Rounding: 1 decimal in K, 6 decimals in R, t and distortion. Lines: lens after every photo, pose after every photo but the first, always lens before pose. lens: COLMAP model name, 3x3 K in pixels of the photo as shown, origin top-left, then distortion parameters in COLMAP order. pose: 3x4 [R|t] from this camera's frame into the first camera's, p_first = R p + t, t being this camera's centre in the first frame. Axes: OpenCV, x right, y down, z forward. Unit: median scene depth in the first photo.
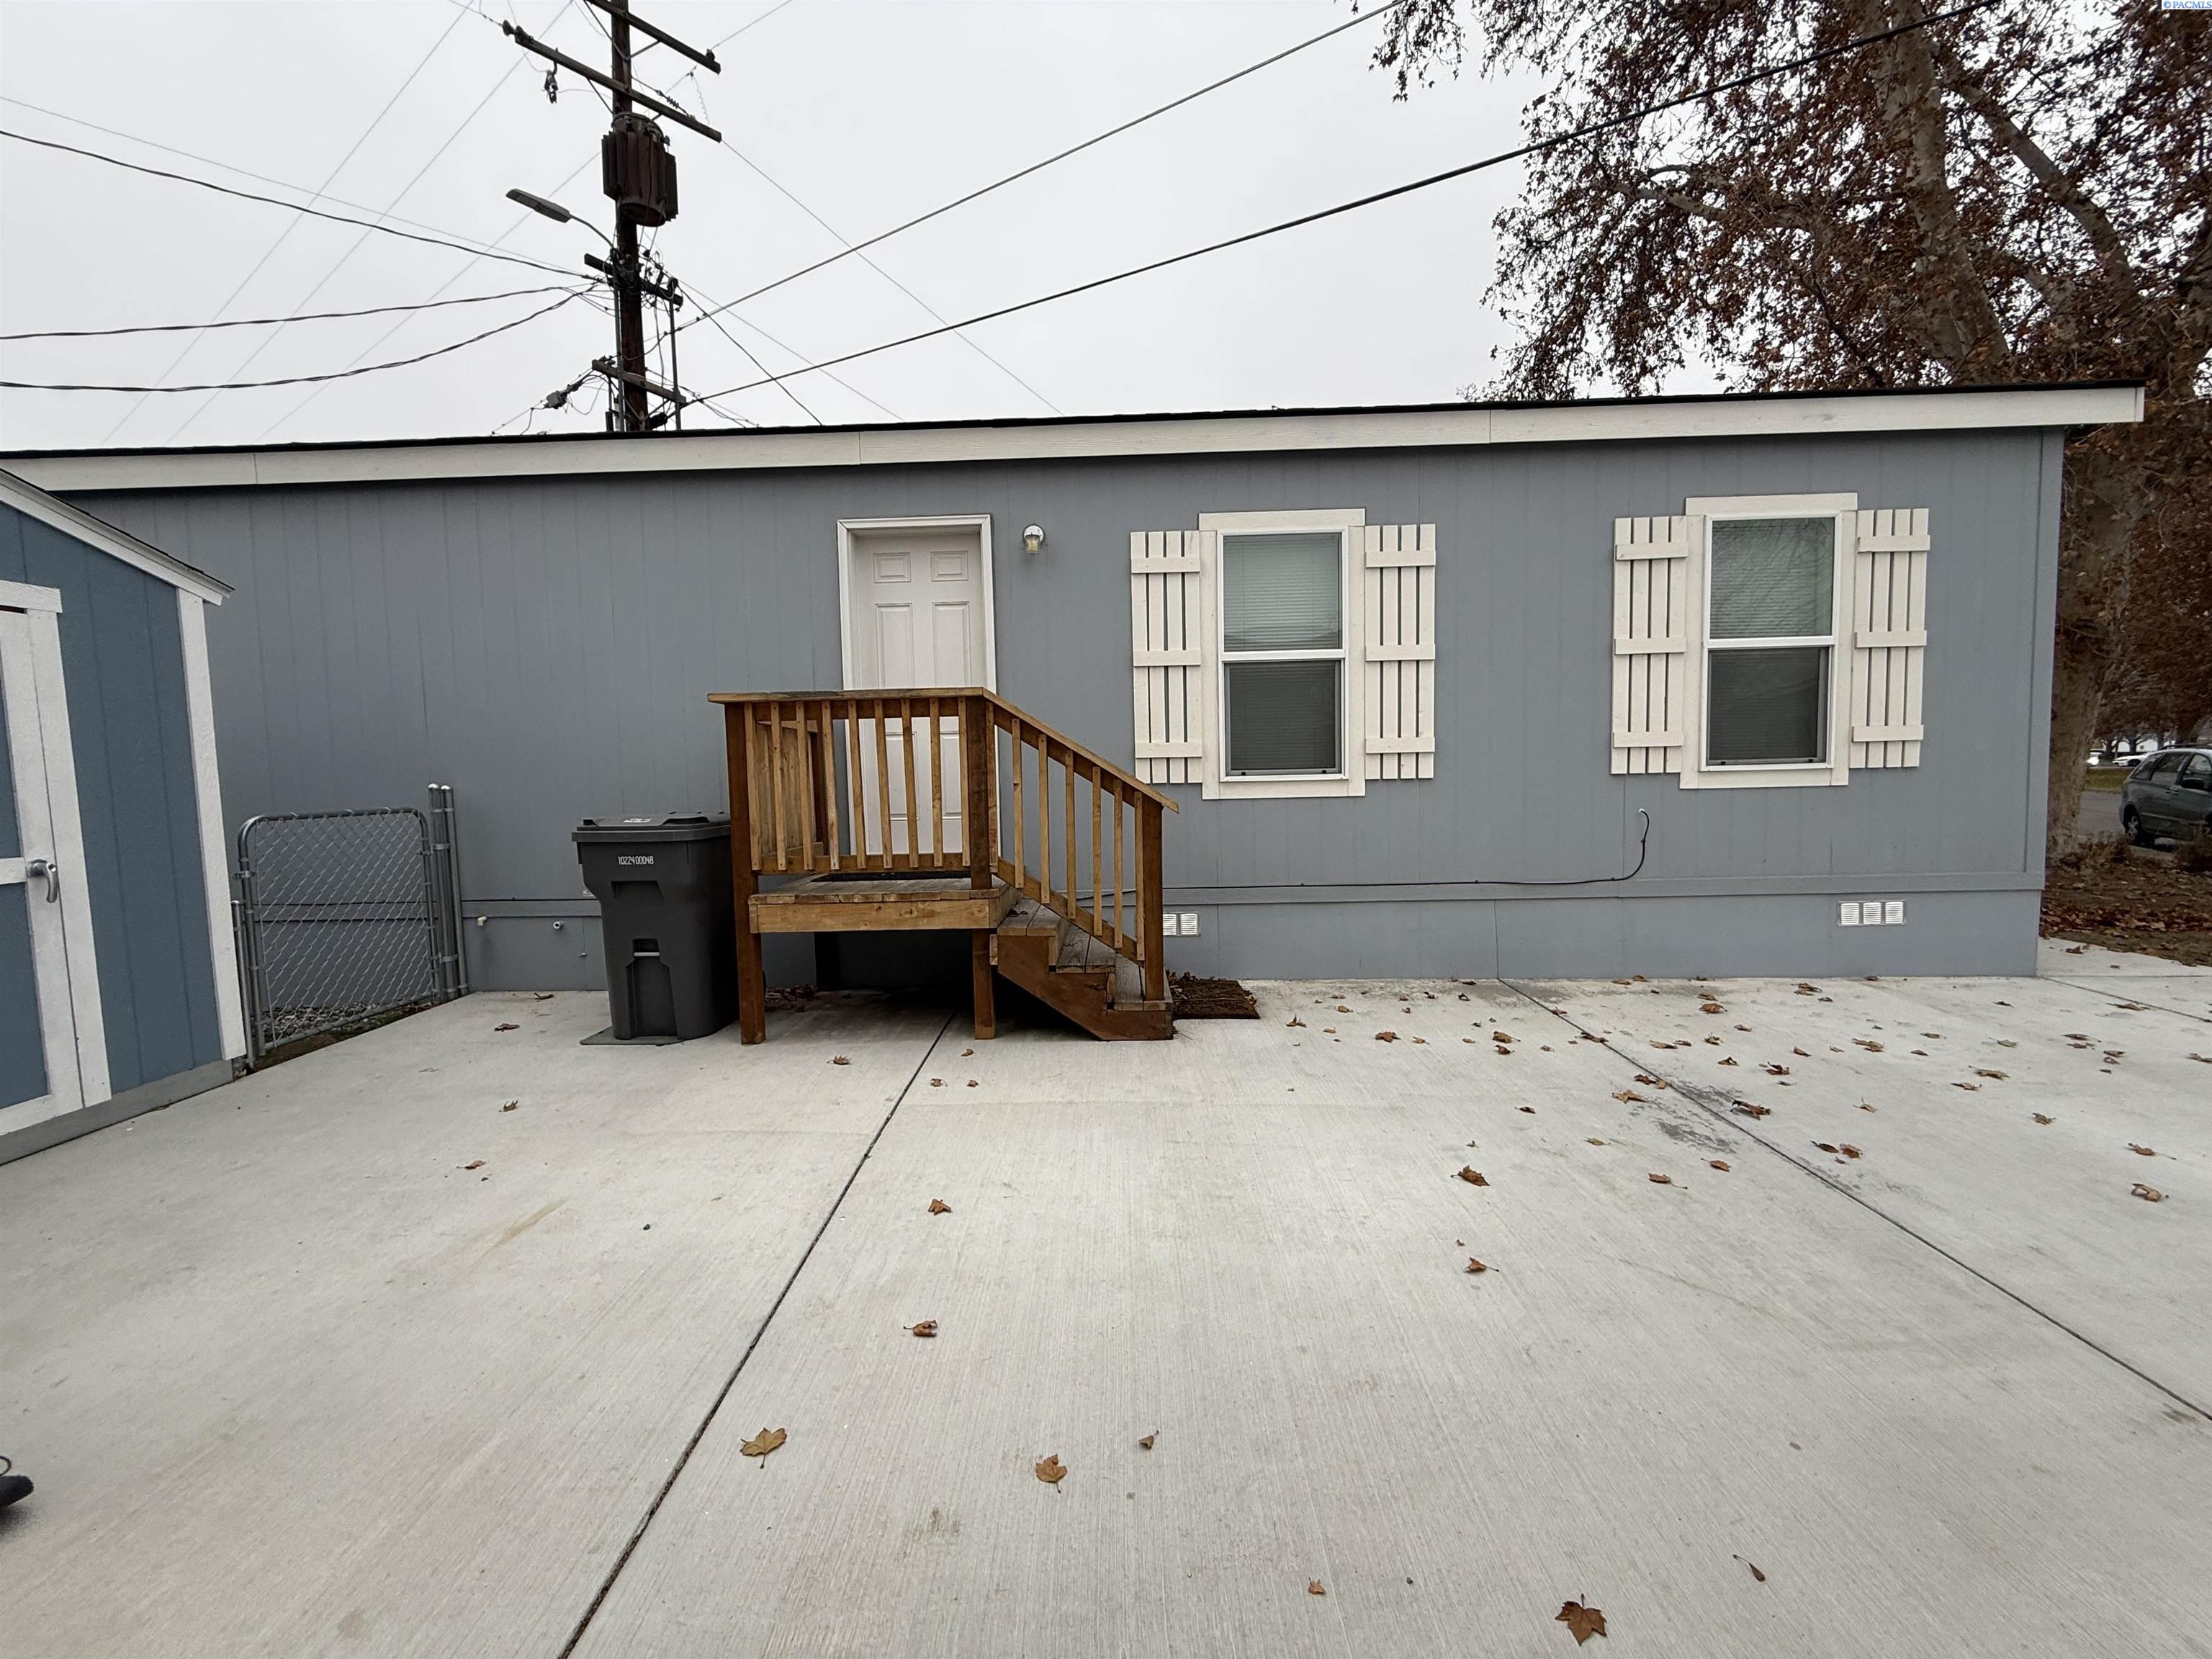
lens RADIAL K [[885.0, 0, 1114.1], [0, 885.0, 835.9], [0, 0, 1]] dist [-0.001084, 0.000165]
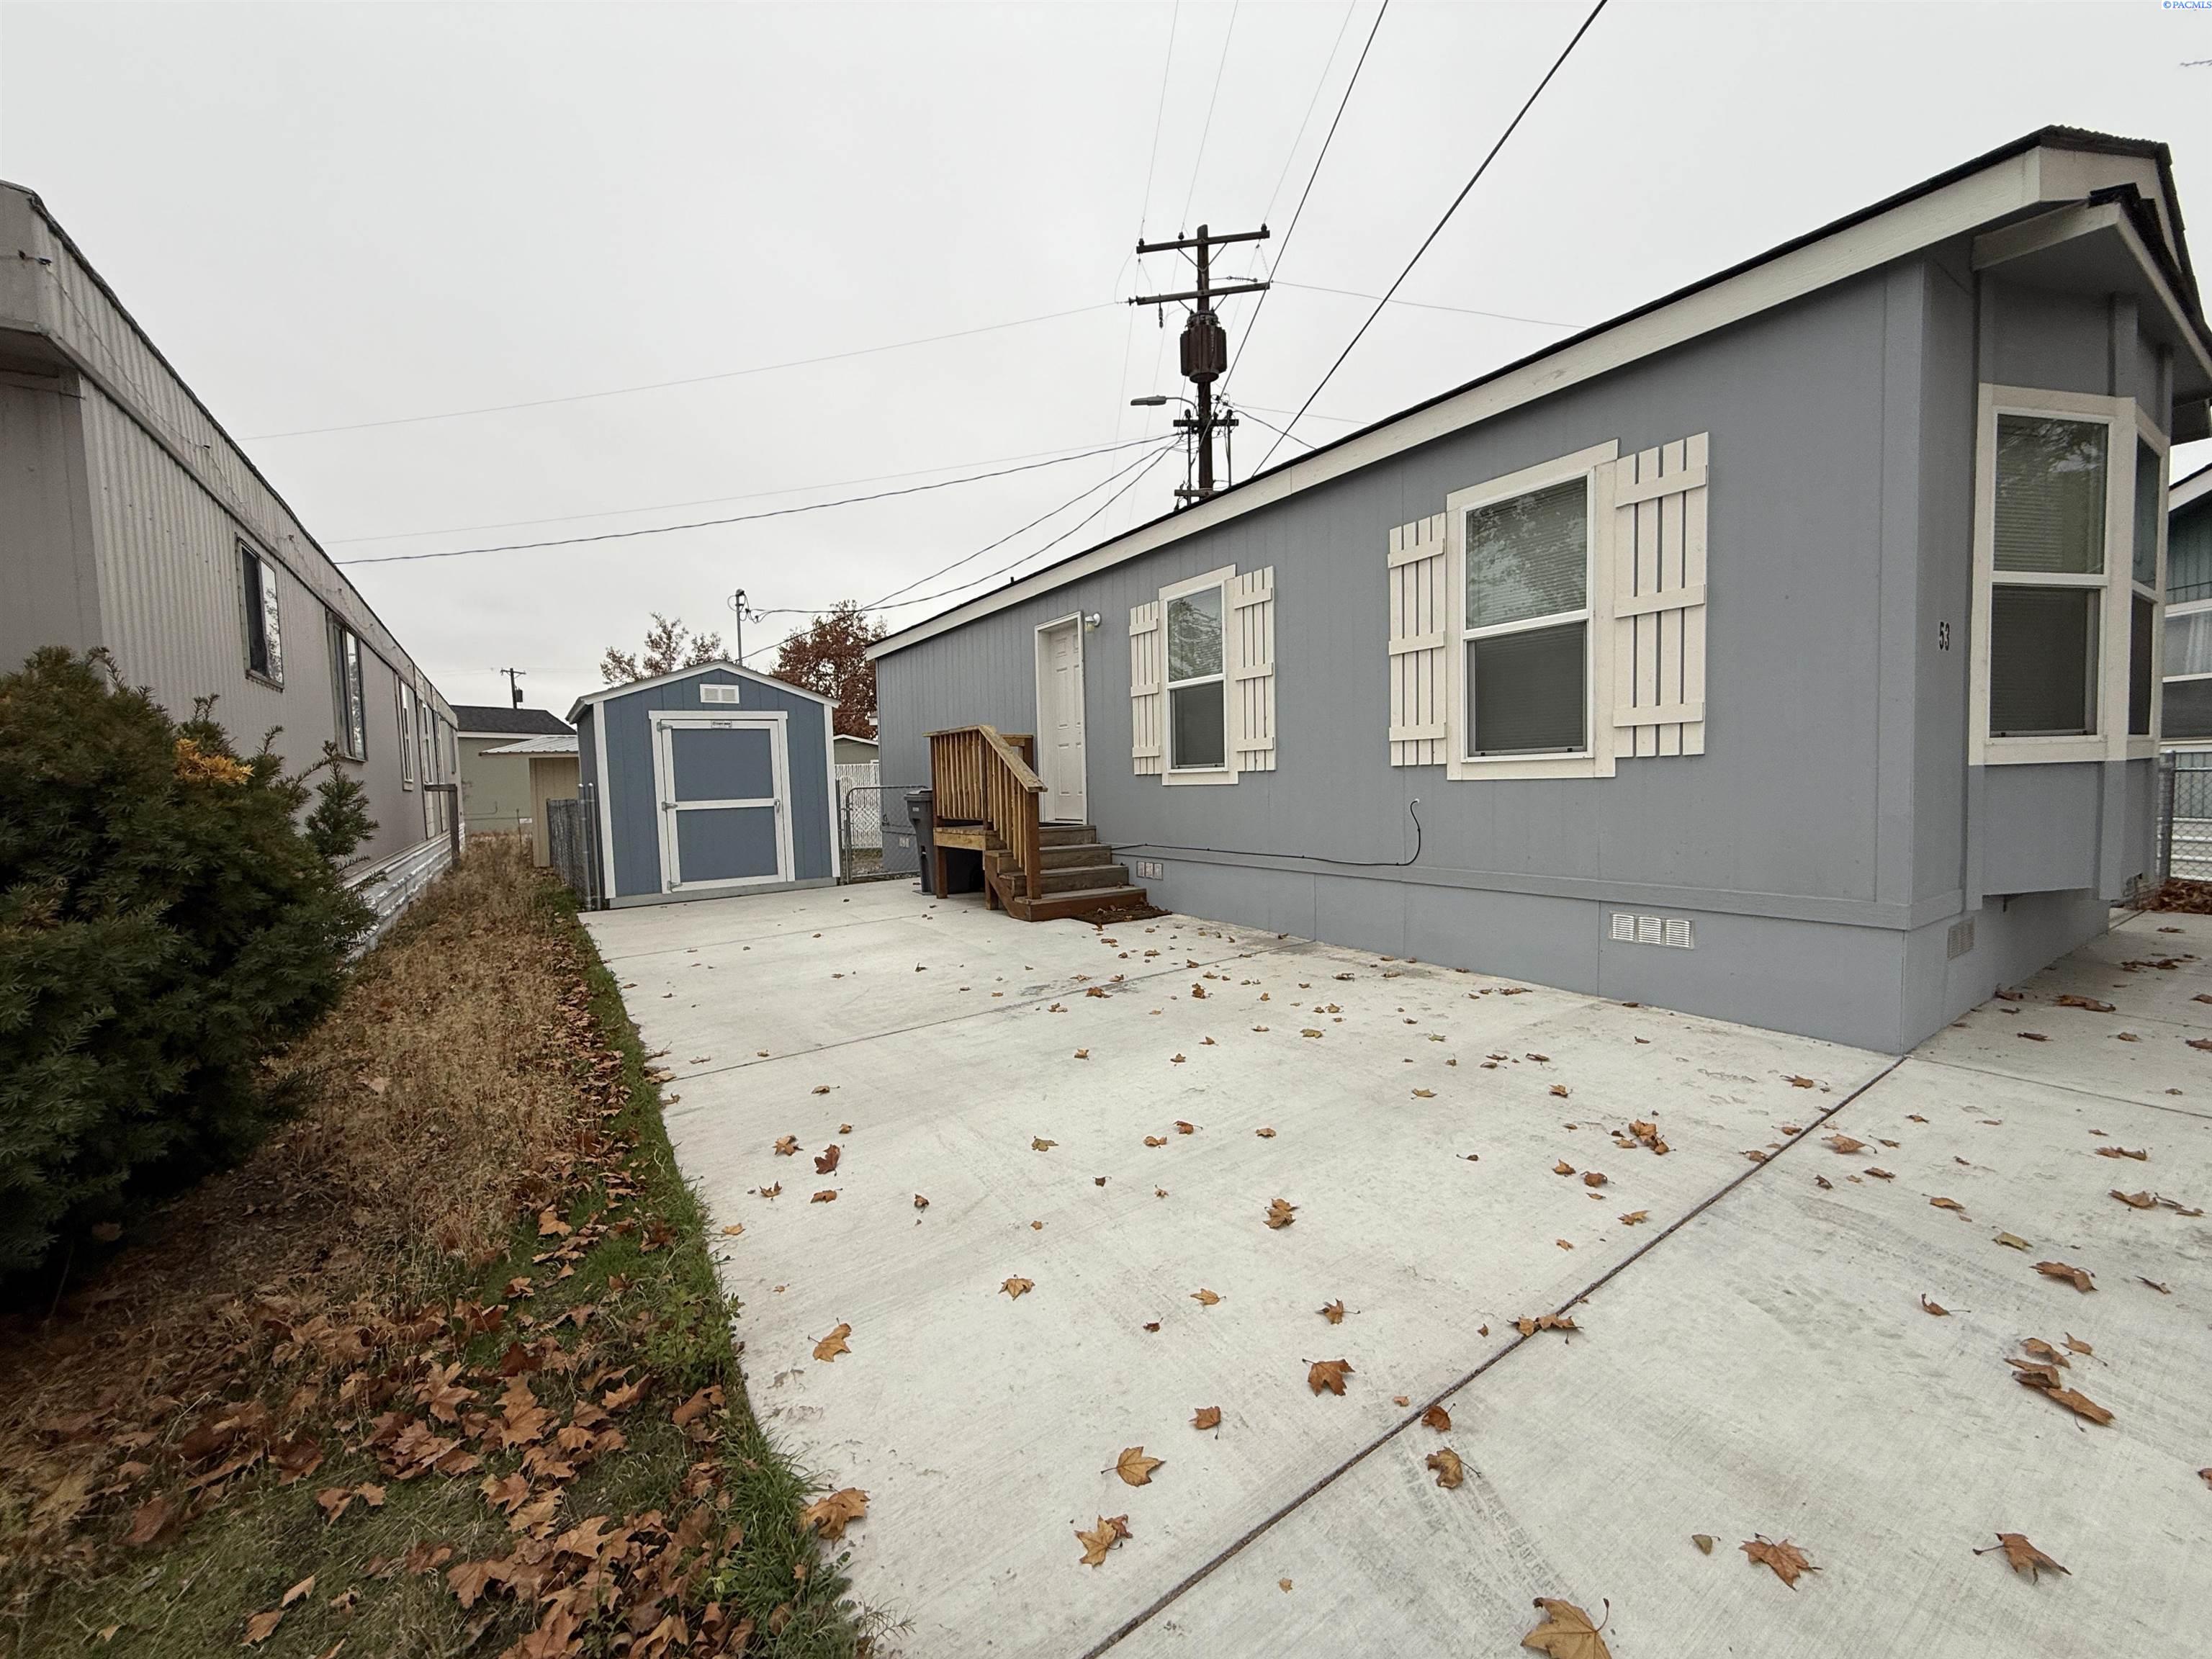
lens RADIAL K [[885.0, 0, 1096.6], [0, 885.0, 842.0], [0, 0, 1]] dist [-0.001084, 0.000165]
pose [[0.566794, 0.063284, -0.821425, 1.258613], [-0.045048, 0.997934, 0.045799, -0.010628], [0.822627, 0.011045, 0.568474, 0.090624]]
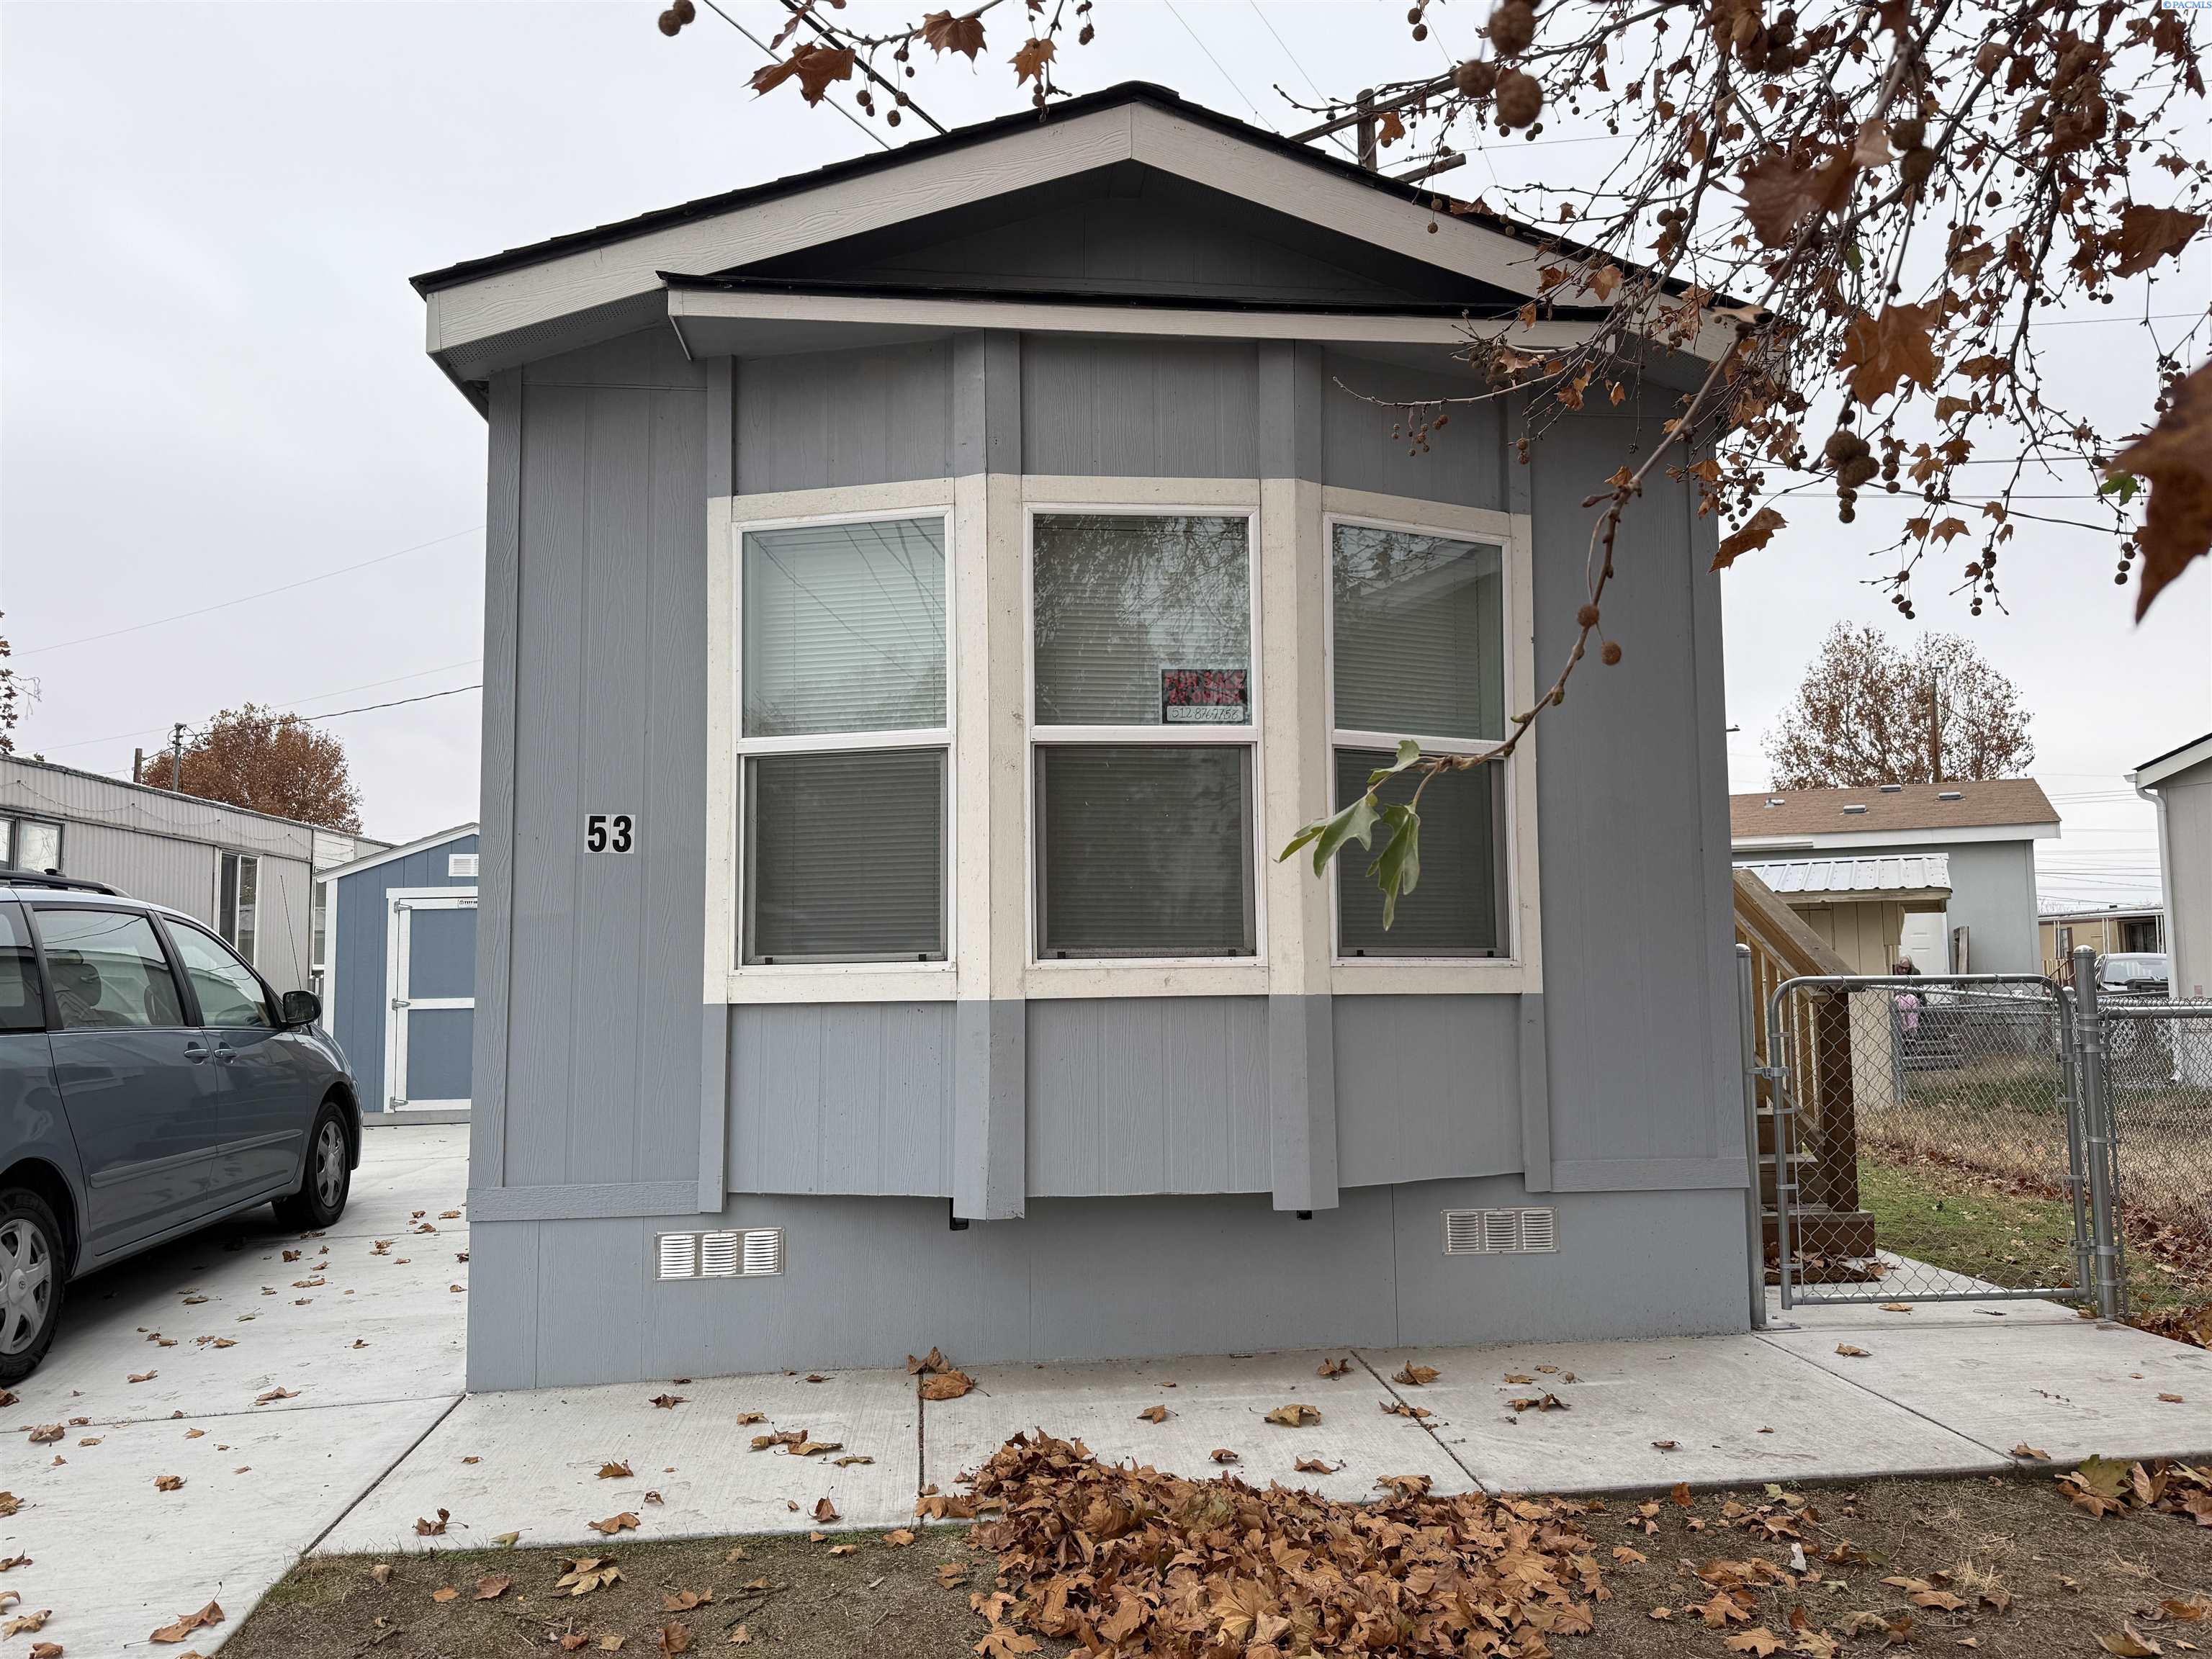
lens RADIAL K [[1569.3, 0, 1118.6], [0, 1569.3, 834.1], [0, 0, 1]] dist [0.048837, -0.004297]
pose [[0.111060, -0.064004, -0.991751, 2.057006], [-0.057797, 0.995819, -0.070739, -0.127673], [0.992132, 0.065177, 0.106896, 1.308545]]
